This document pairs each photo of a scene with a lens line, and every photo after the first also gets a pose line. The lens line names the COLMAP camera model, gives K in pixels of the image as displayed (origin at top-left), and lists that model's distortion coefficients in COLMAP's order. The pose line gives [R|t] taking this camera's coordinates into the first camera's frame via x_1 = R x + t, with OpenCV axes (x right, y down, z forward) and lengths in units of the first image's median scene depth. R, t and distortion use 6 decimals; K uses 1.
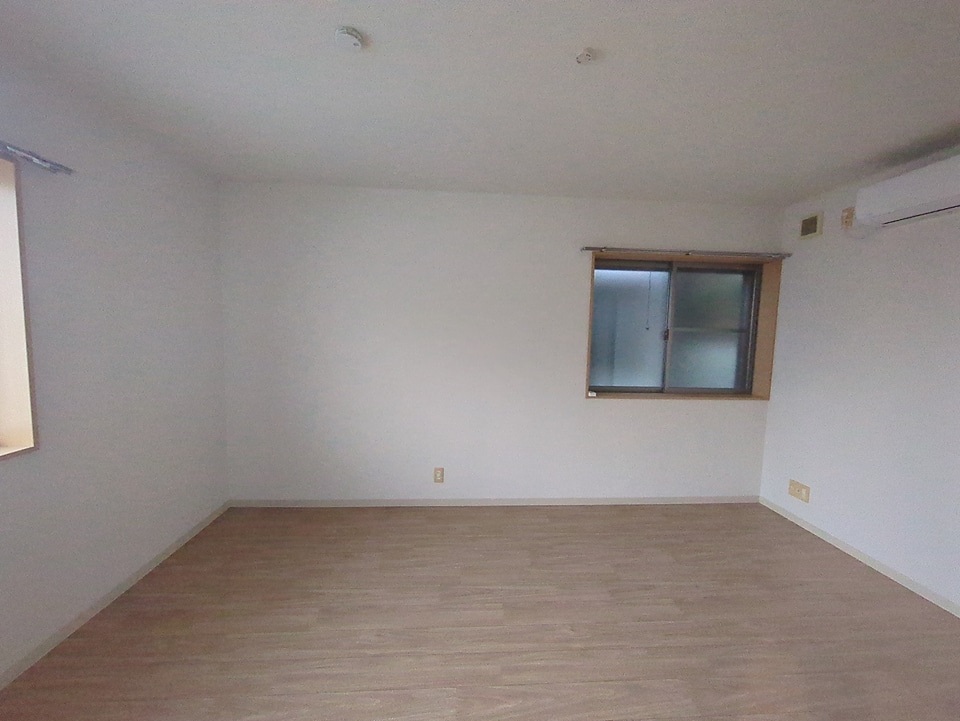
lens RADIAL K [[387.0, 0, 477.7], [0, 387.0, 361.3], [0, 0, 1]] dist [0.001739, 0.000102]
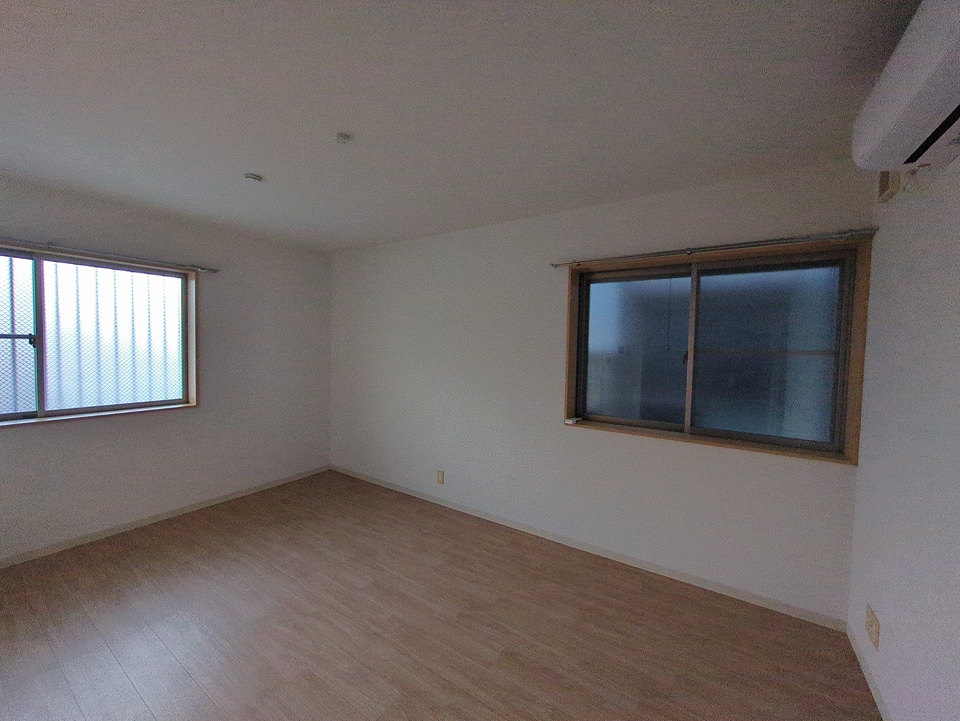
lens RADIAL K [[387.0, 0, 477.7], [0, 387.0, 361.3], [0, 0, 1]] dist [0.001739, 0.000102]
pose [[0.788545, 0.018913, -0.614686, 0.726134], [-0.056624, 0.997514, -0.041948, -0.005696], [0.612364, 0.067884, 0.787656, 0.152537]]
